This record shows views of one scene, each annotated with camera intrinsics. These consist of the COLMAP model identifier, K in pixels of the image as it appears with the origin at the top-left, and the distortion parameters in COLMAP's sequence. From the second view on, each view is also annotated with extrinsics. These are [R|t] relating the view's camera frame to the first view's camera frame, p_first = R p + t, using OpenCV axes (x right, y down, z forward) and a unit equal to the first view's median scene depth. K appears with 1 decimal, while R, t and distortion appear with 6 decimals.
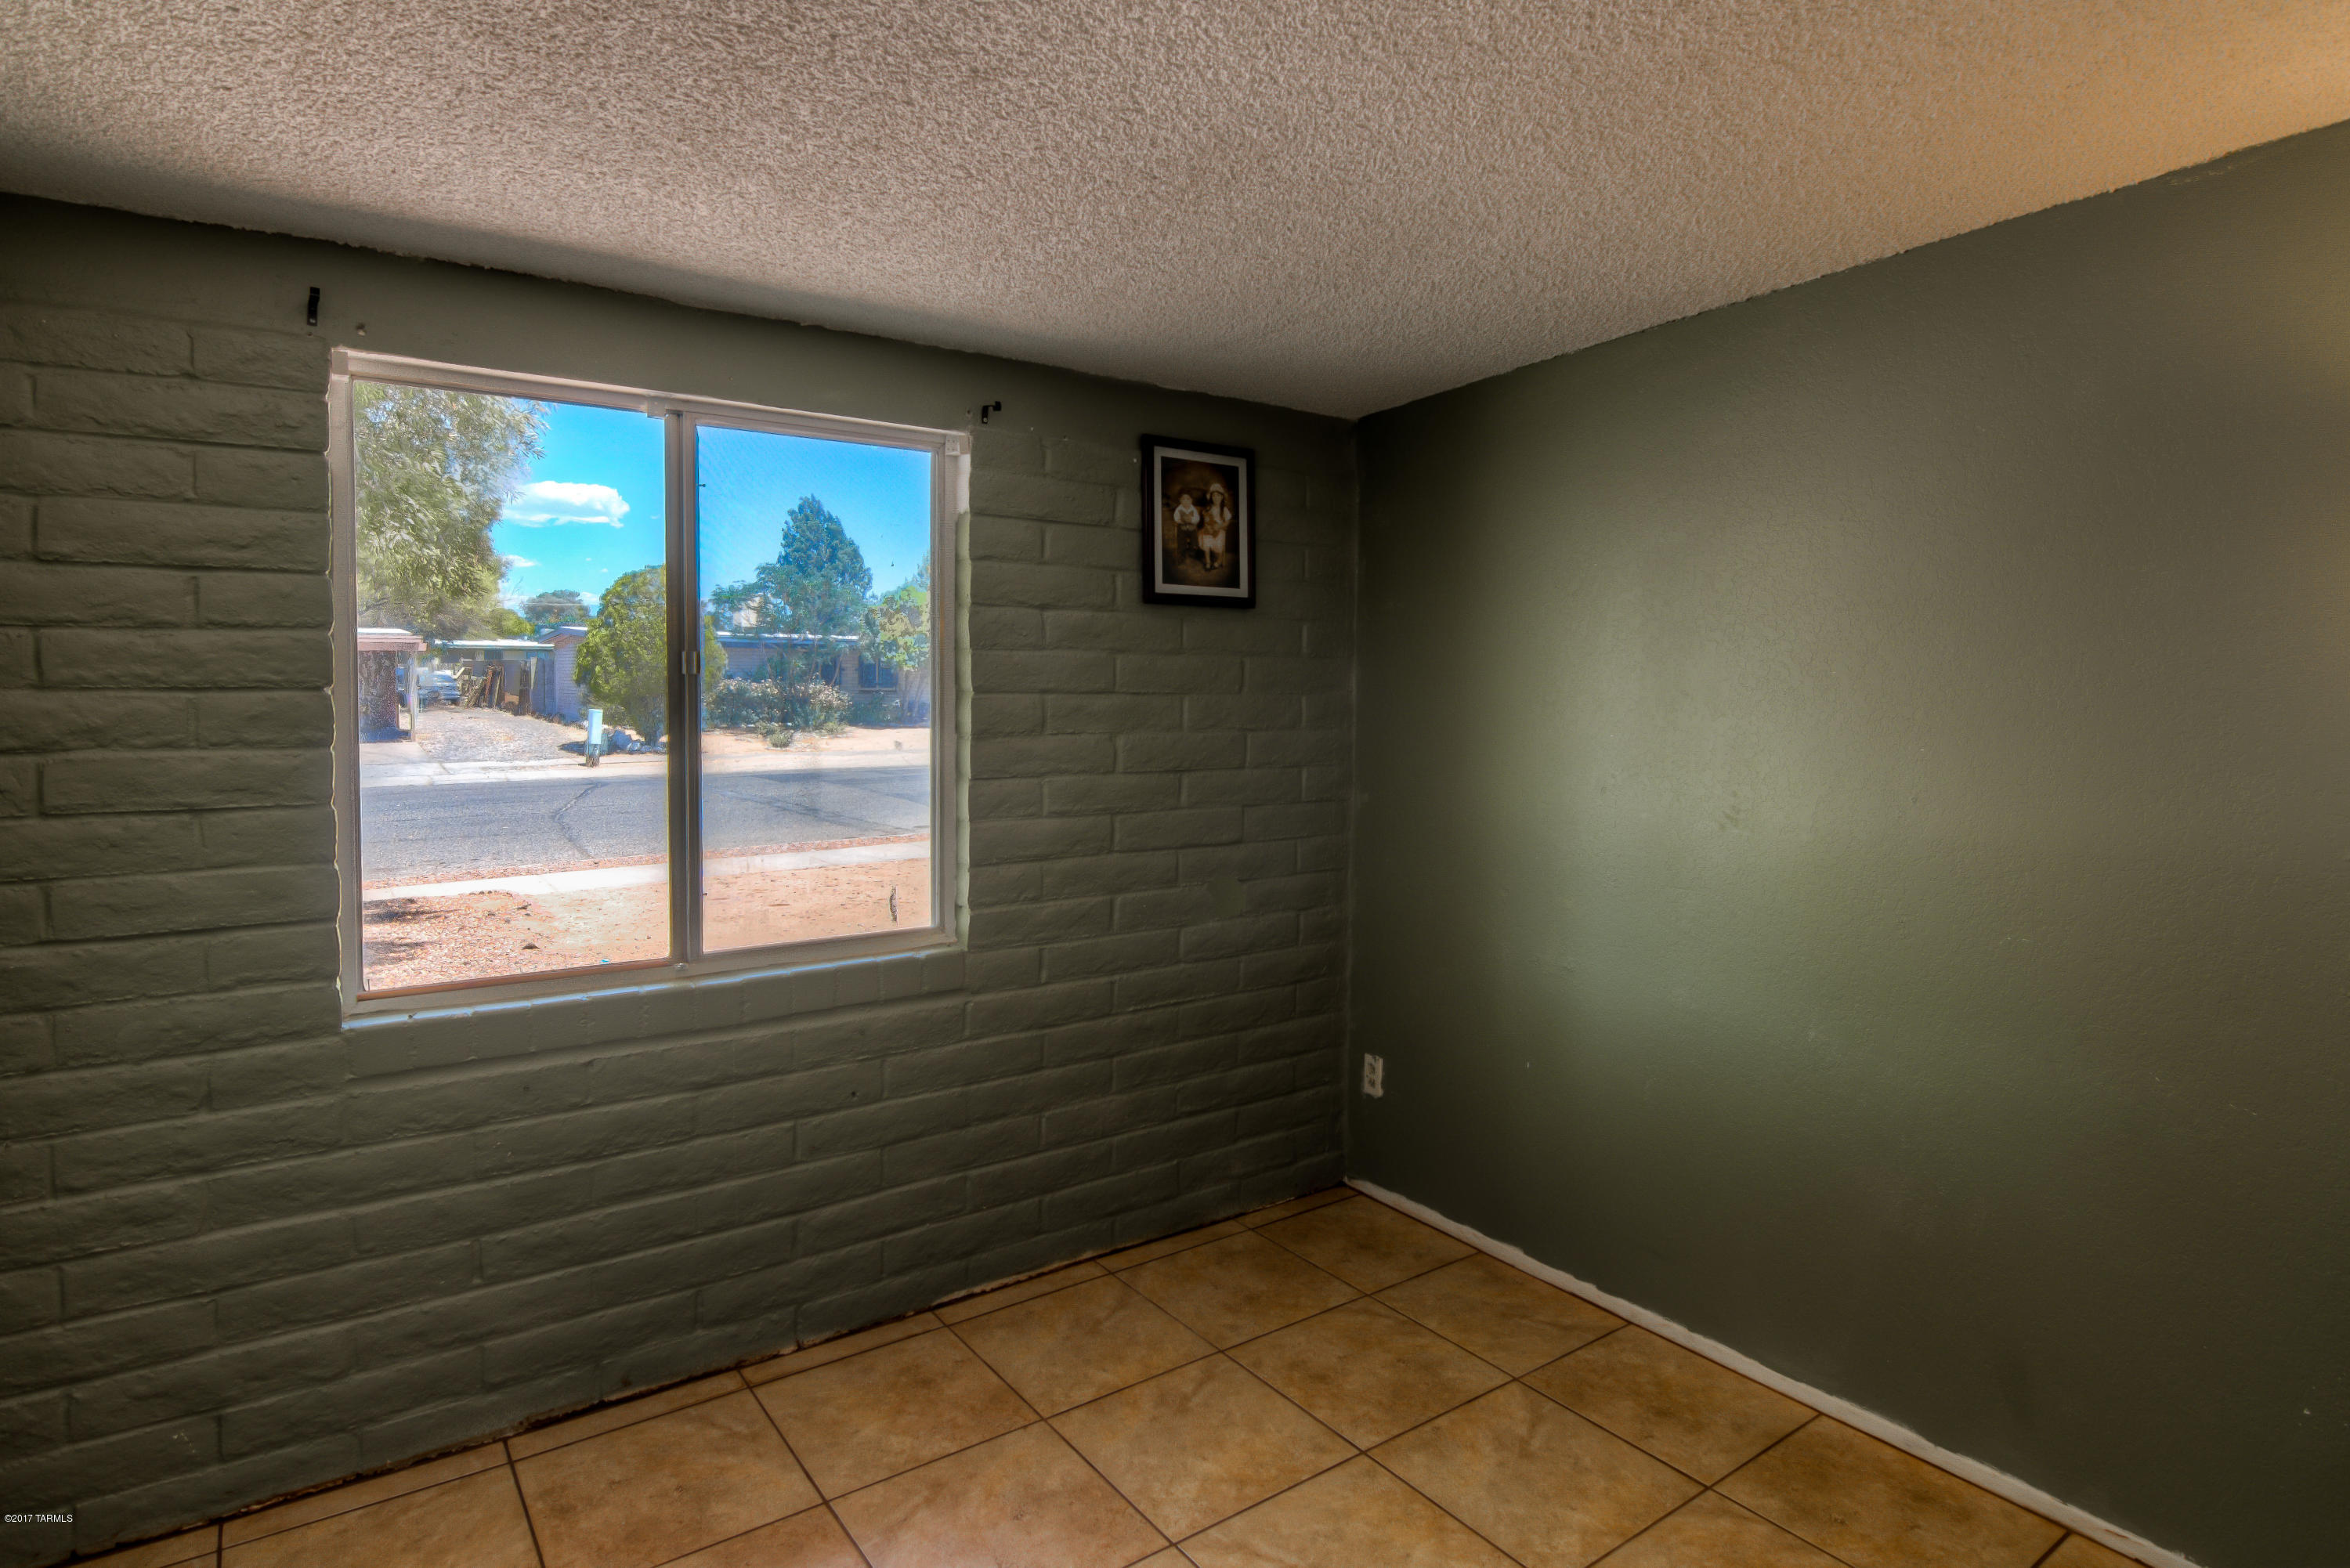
lens RADIAL K [[1254.0, 0, 1174.5], [0, 1254.0, 735.0], [0, 0, 1]] dist [0.000163, -0.015982]
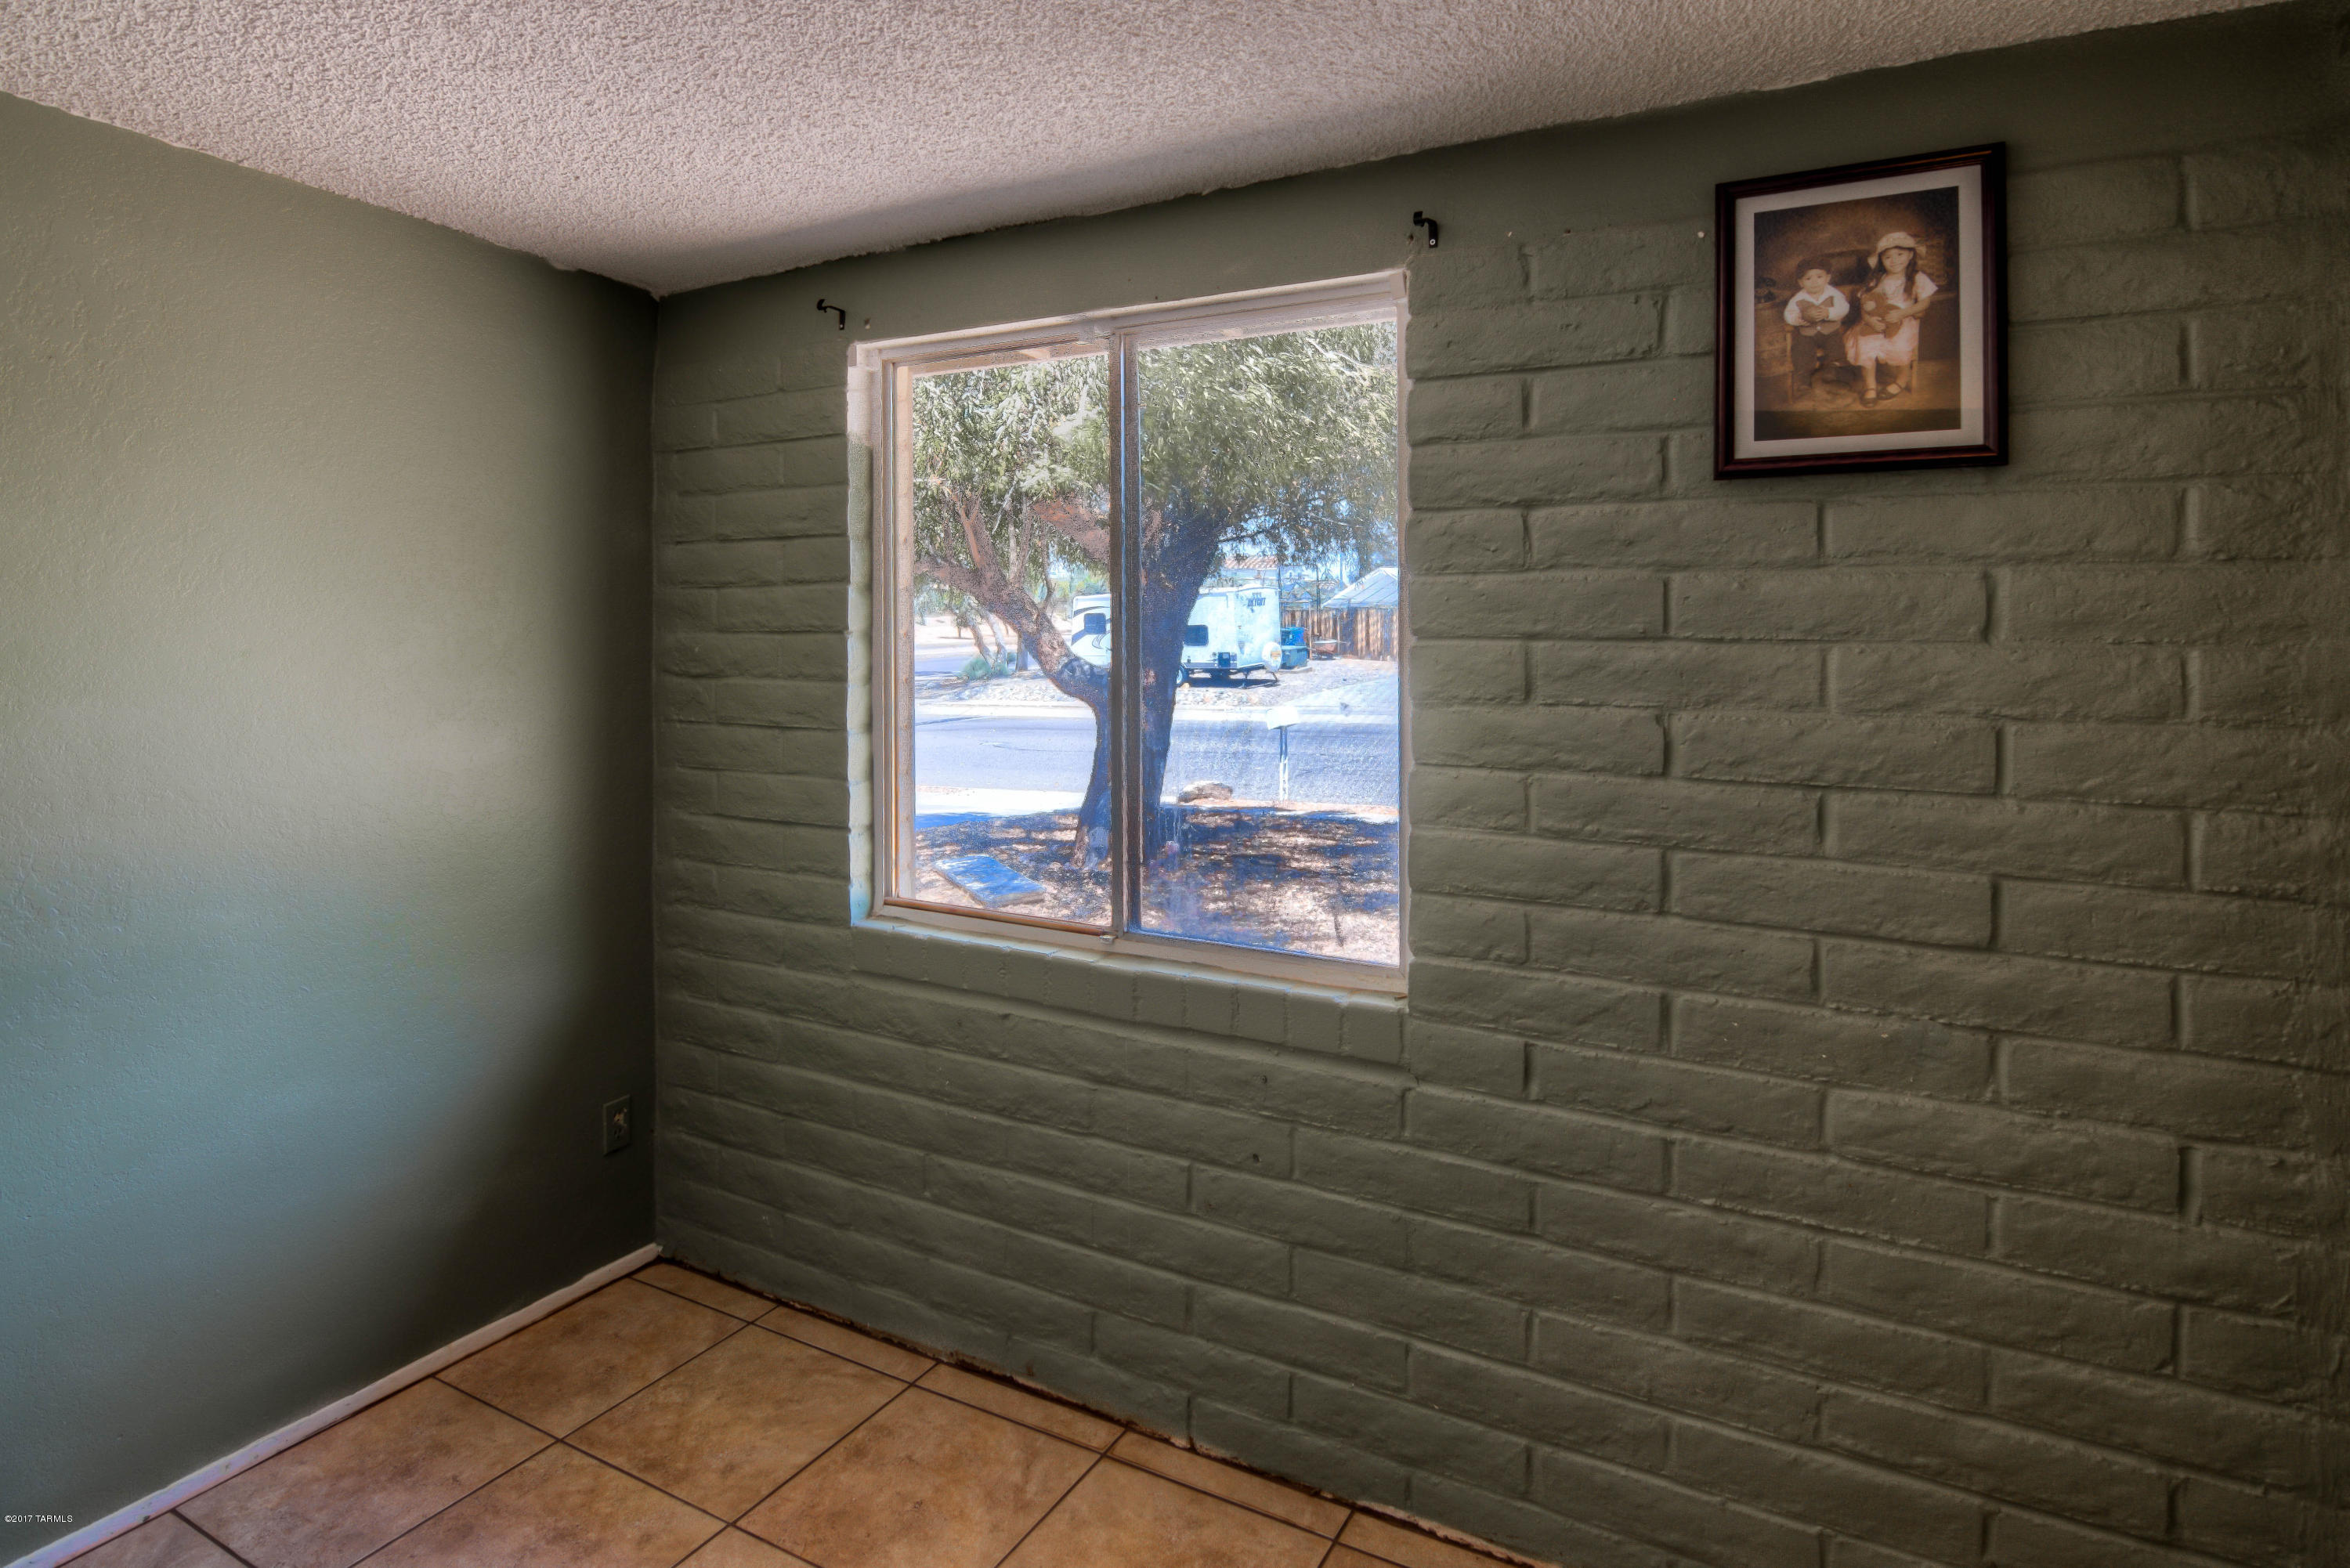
lens RADIAL K [[1276.1, 0, 1175.3], [0, 1276.1, 623.3], [0, 0, 1]] dist [-0.000694, -0.011755]
pose [[0.433922, -0.009600, -0.900899, 0.402663], [-0.036476, 0.998936, -0.028213, -0.016651], [0.900212, 0.045104, 0.433110, 0.558758]]
